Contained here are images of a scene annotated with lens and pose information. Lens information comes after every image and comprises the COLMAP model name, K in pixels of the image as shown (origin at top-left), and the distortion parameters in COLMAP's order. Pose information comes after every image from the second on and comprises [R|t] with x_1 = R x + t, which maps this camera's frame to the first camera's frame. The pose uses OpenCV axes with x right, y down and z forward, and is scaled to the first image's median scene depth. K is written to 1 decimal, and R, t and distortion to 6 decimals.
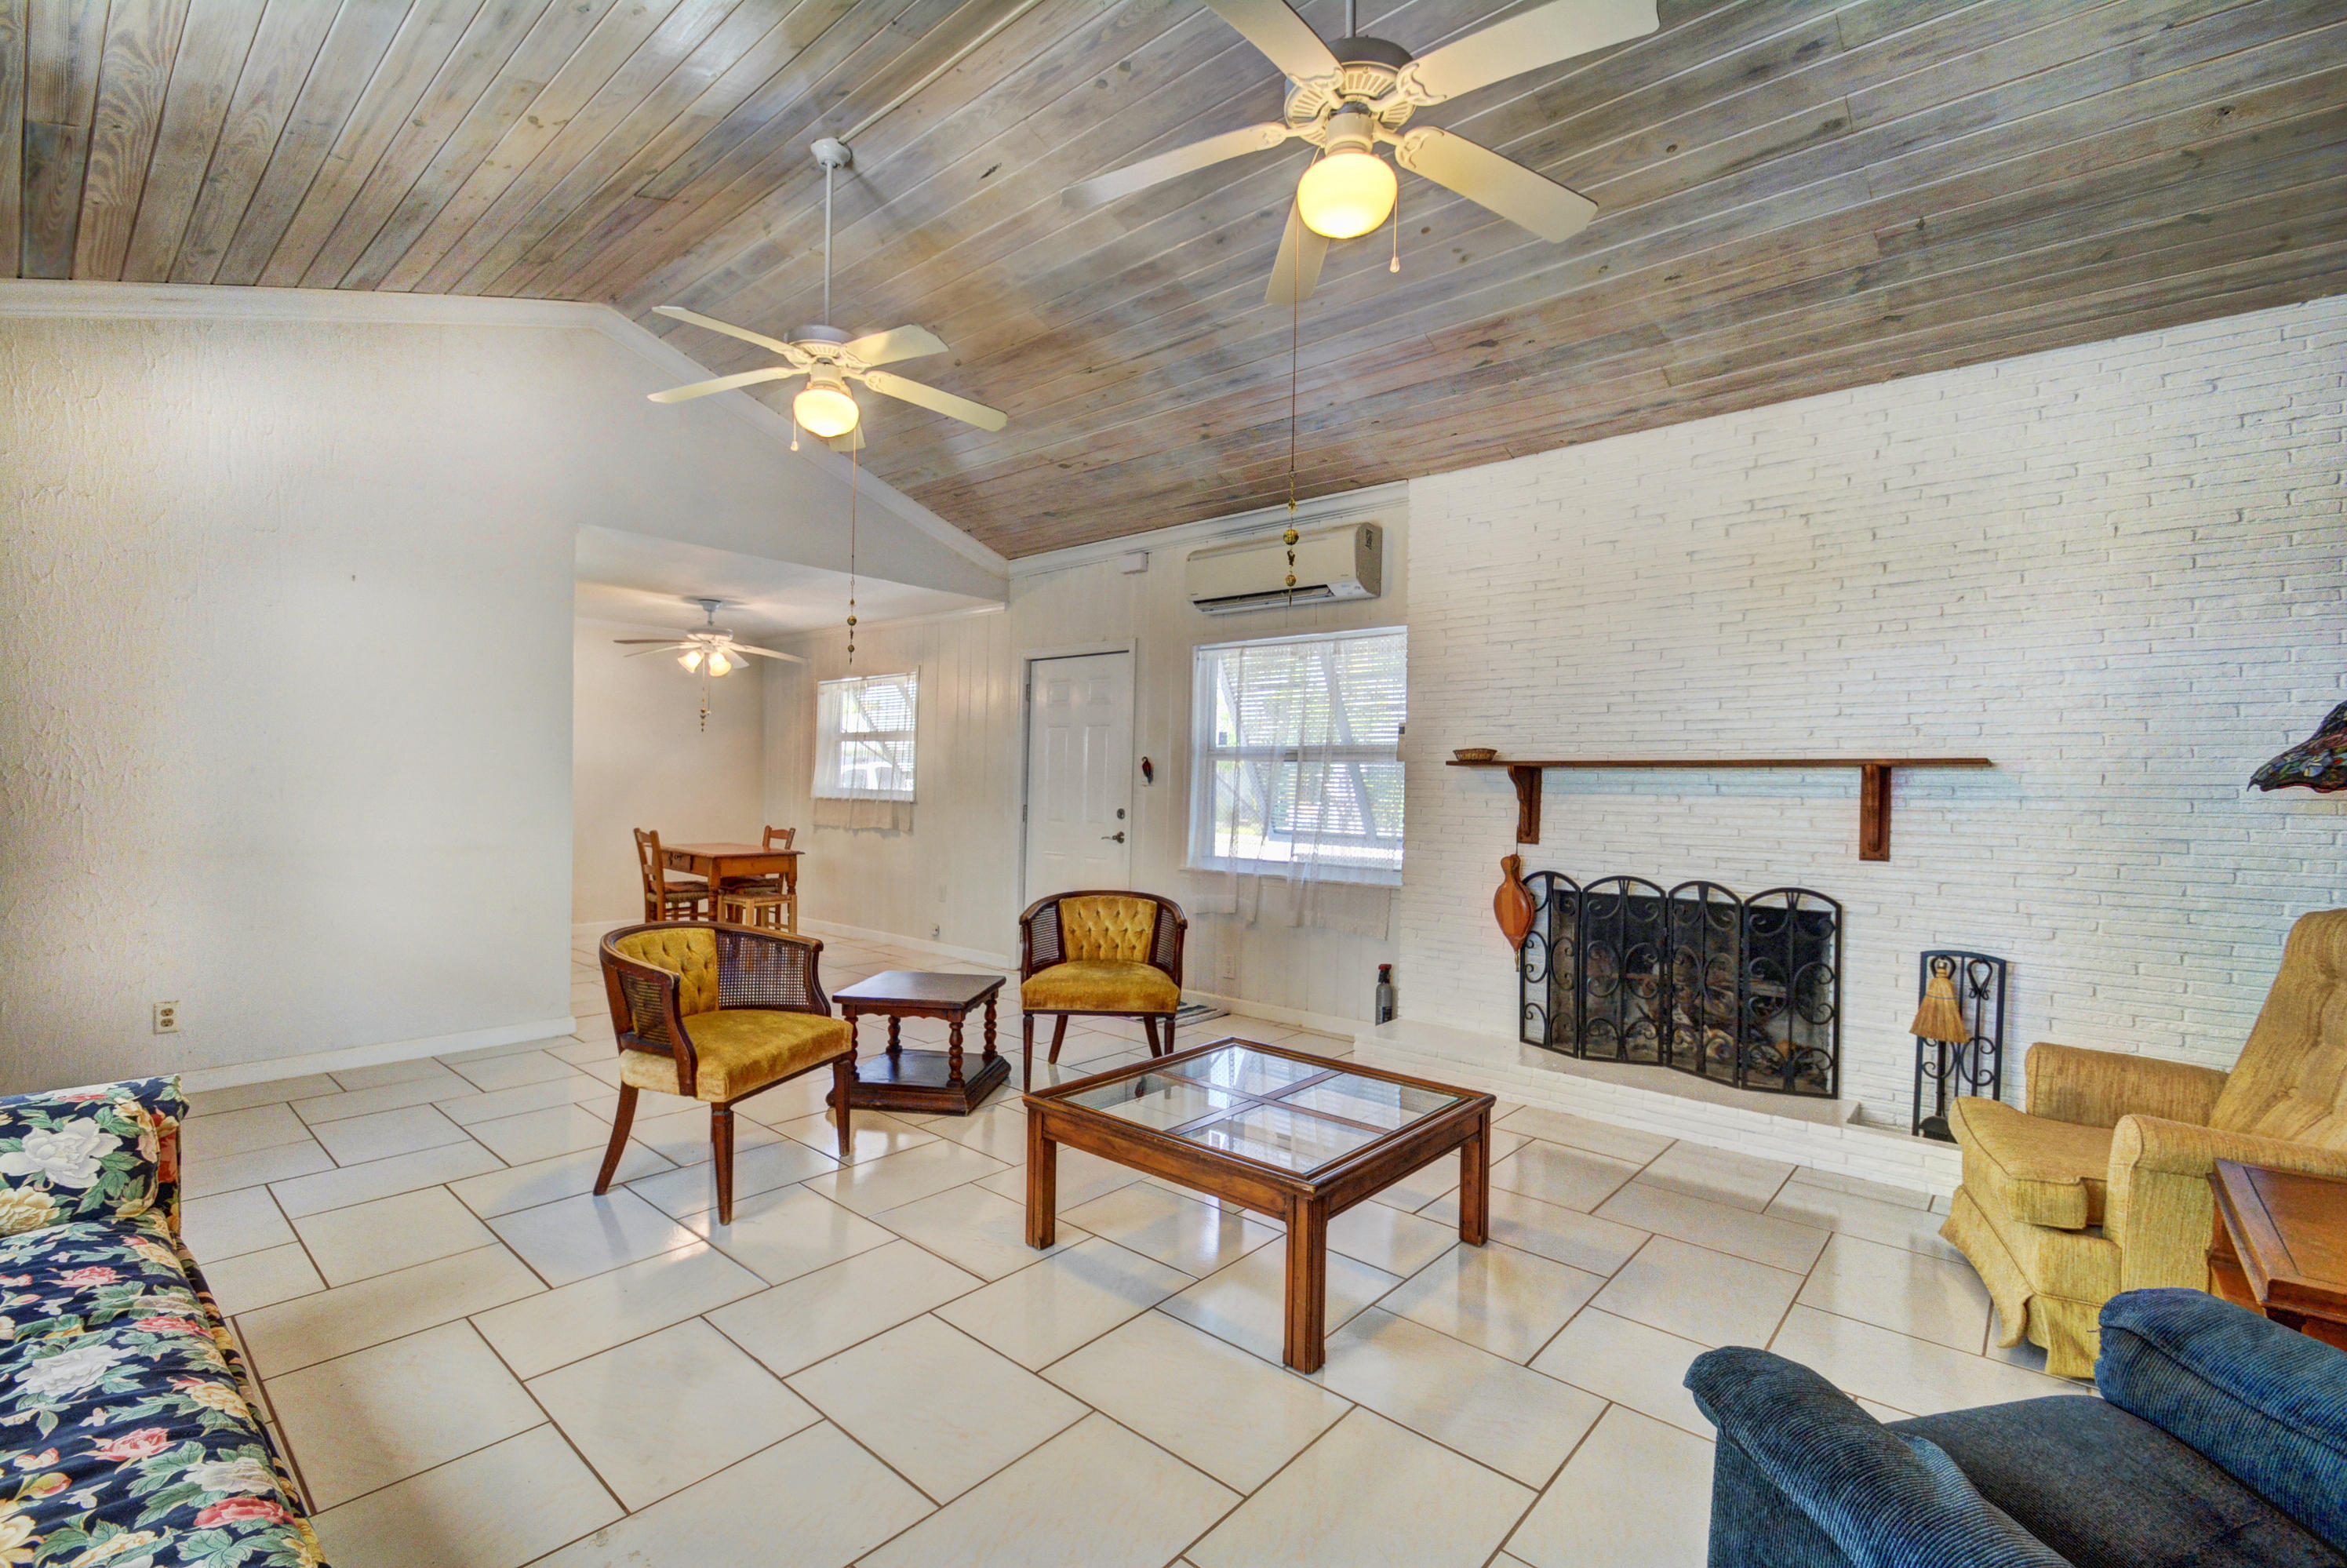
lens RADIAL K [[1027.0, 0, 1163.9], [0, 1027.0, 788.7], [0, 0, 1]] dist [0.001738, -0.009911]
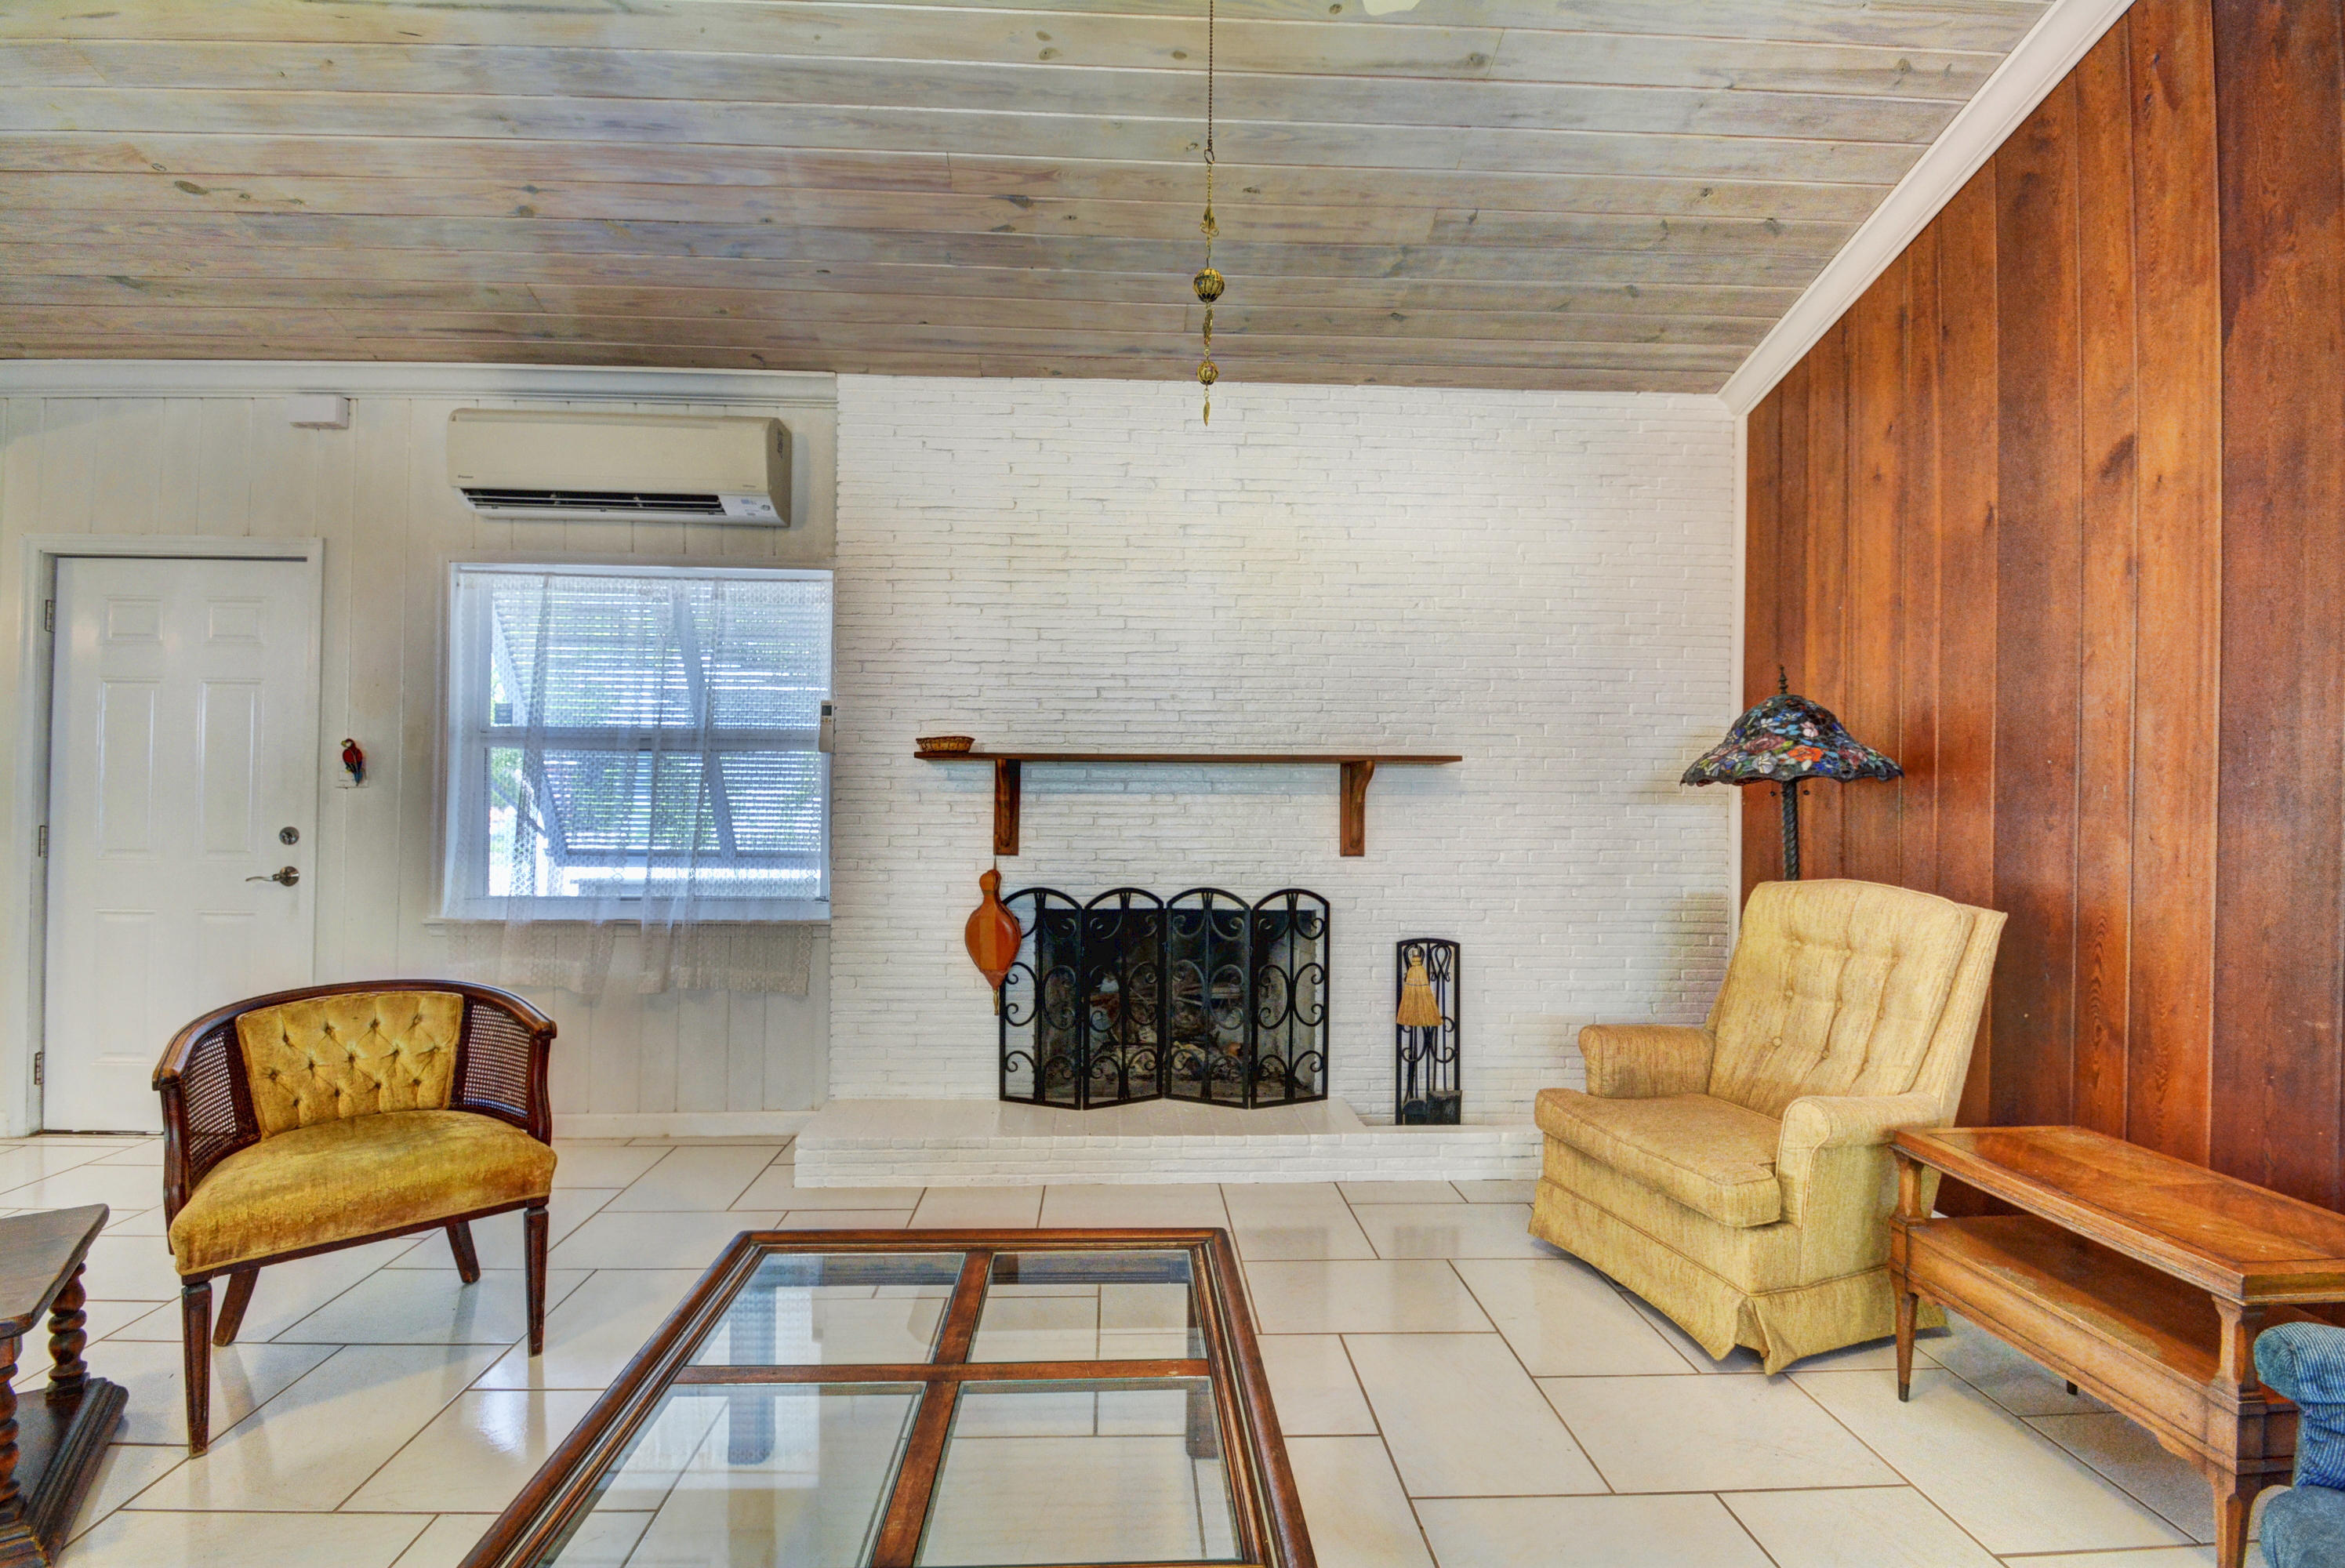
lens RADIAL K [[1026.1, 0, 1162.9], [0, 1026.1, 788.7], [0, 0, 1]] dist [0.001738, -0.009911]
pose [[0.723787, -0.009080, 0.689963, -0.119629], [0.006978, 0.999959, 0.005840, -0.002982], [-0.689988, 0.000588, 0.723821, 0.338076]]
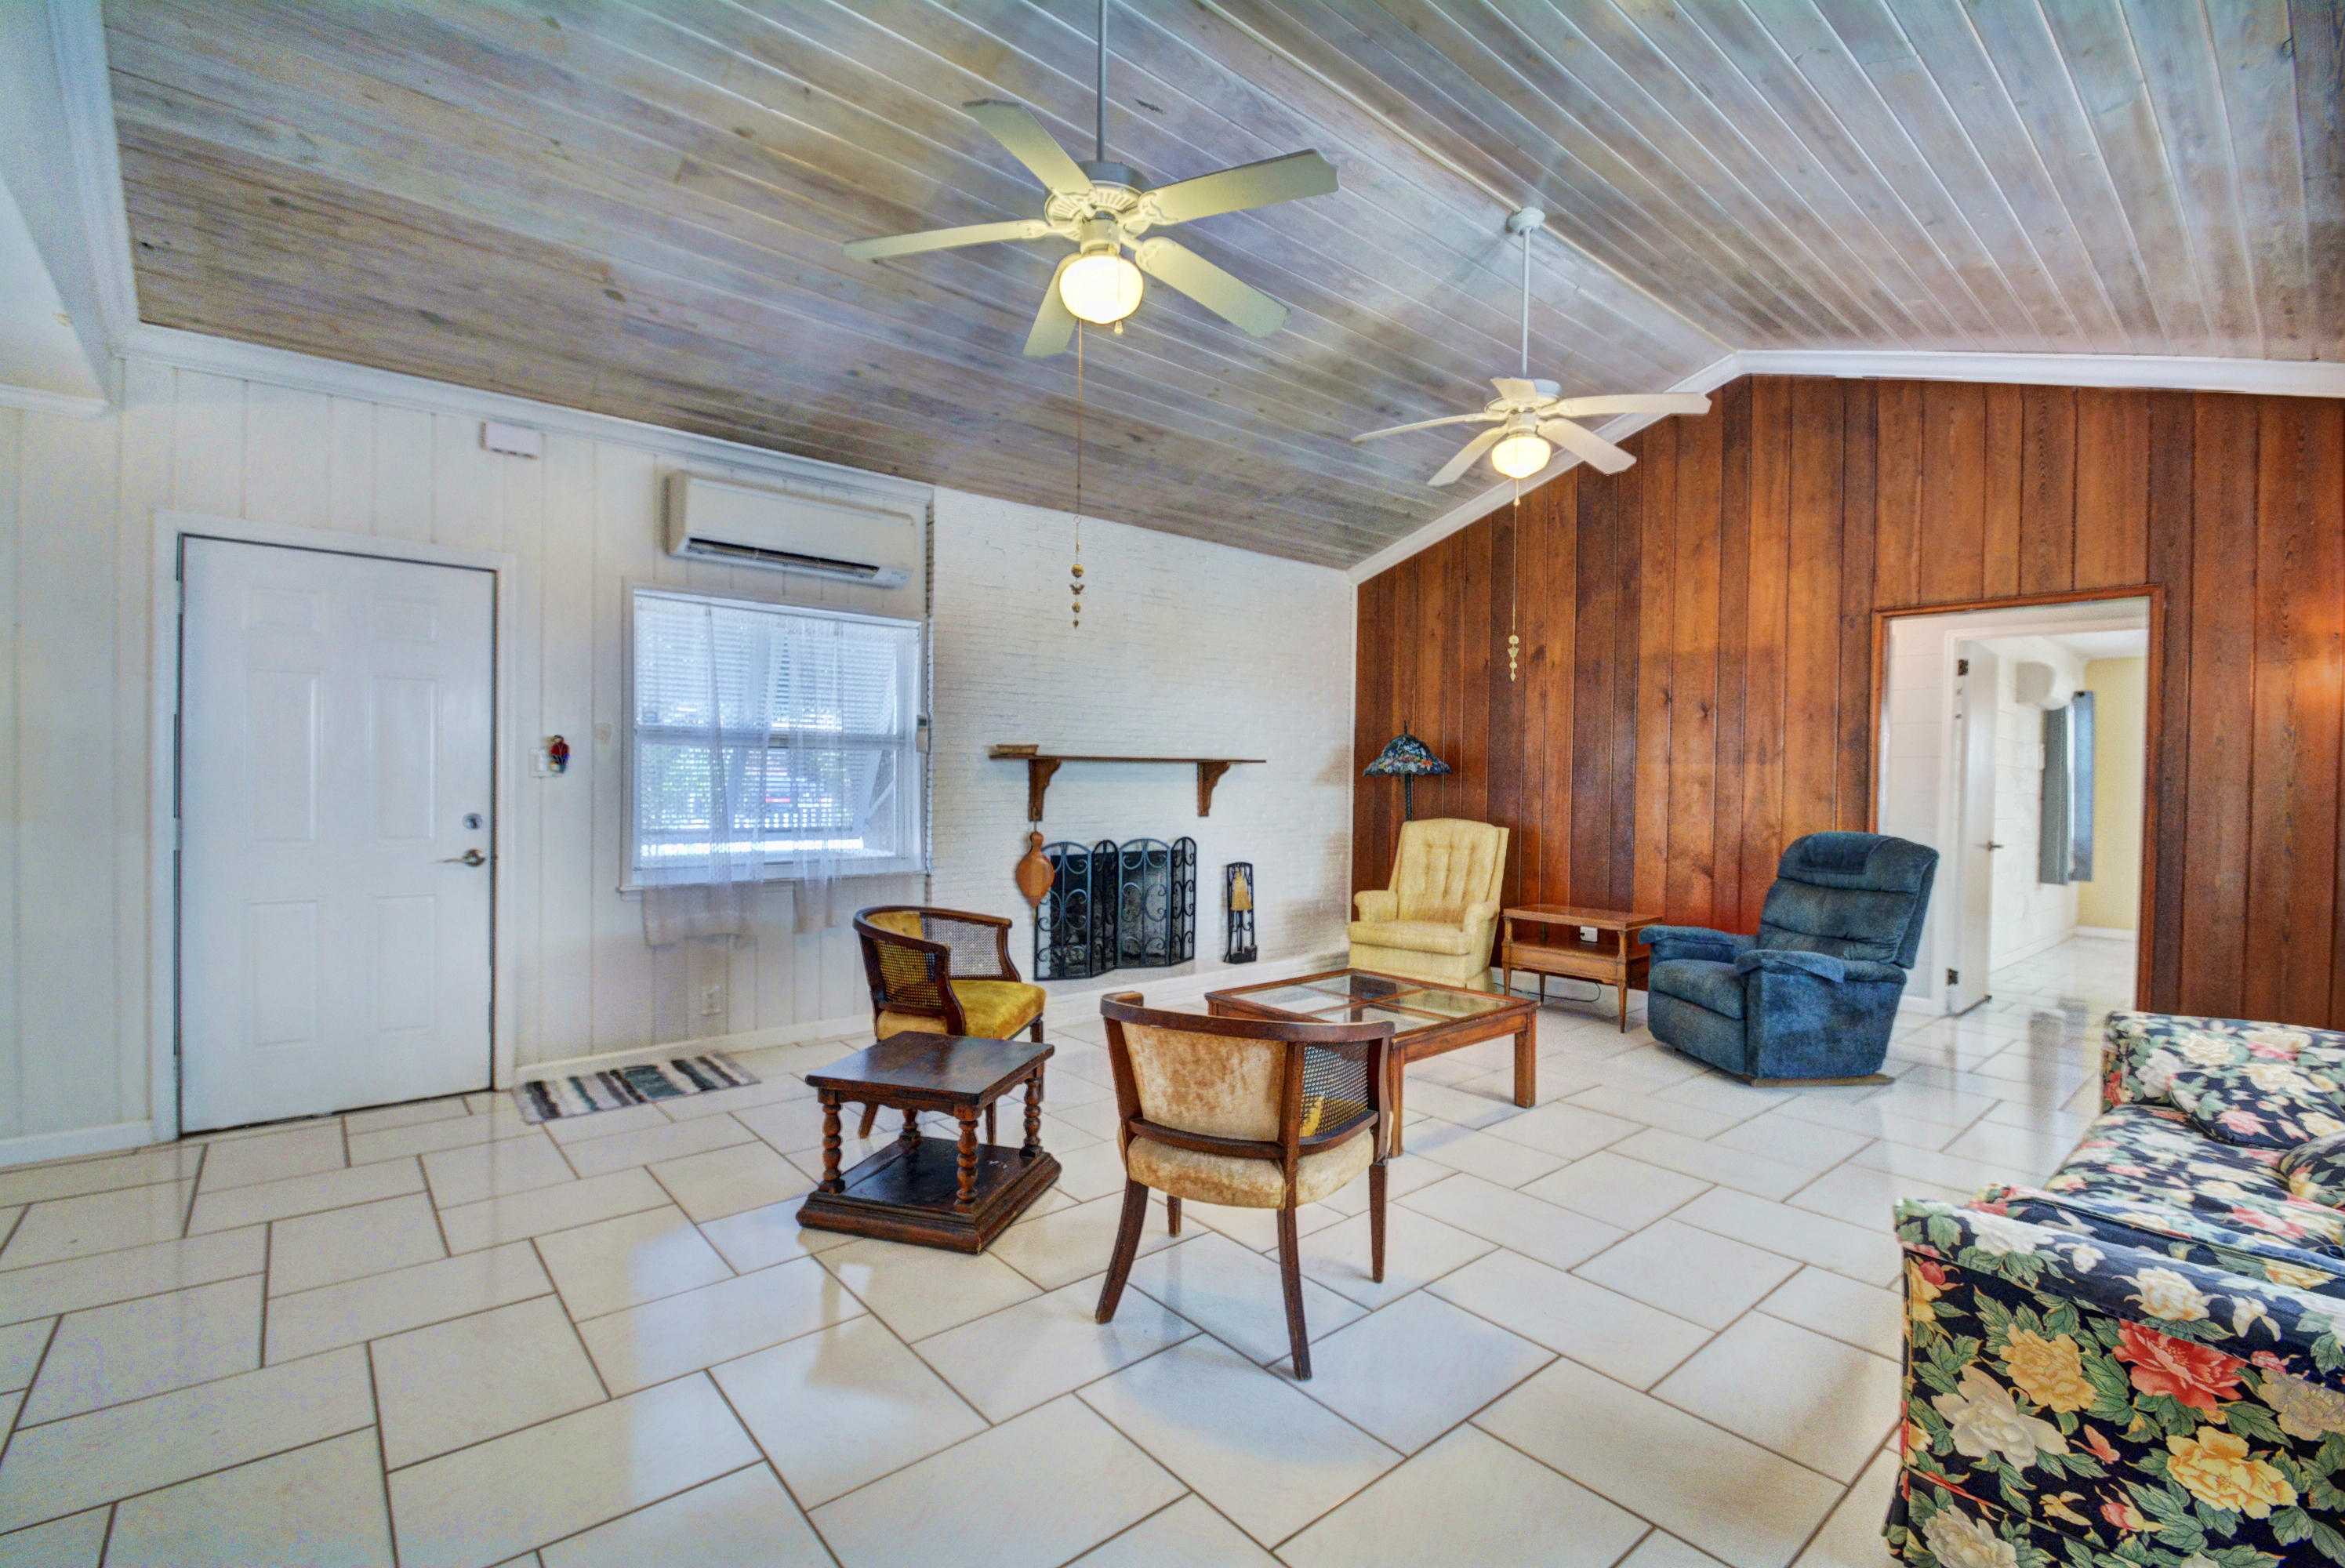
lens RADIAL K [[1026.1, 0, 1162.9], [0, 1026.1, 788.7], [0, 0, 1]] dist [0.001738, -0.009911]
pose [[0.147698, -0.025436, 0.988705, -0.879520], [-0.002303, 0.999658, 0.026062, -0.019548], [-0.989030, -0.006126, 0.147589, 0.689706]]
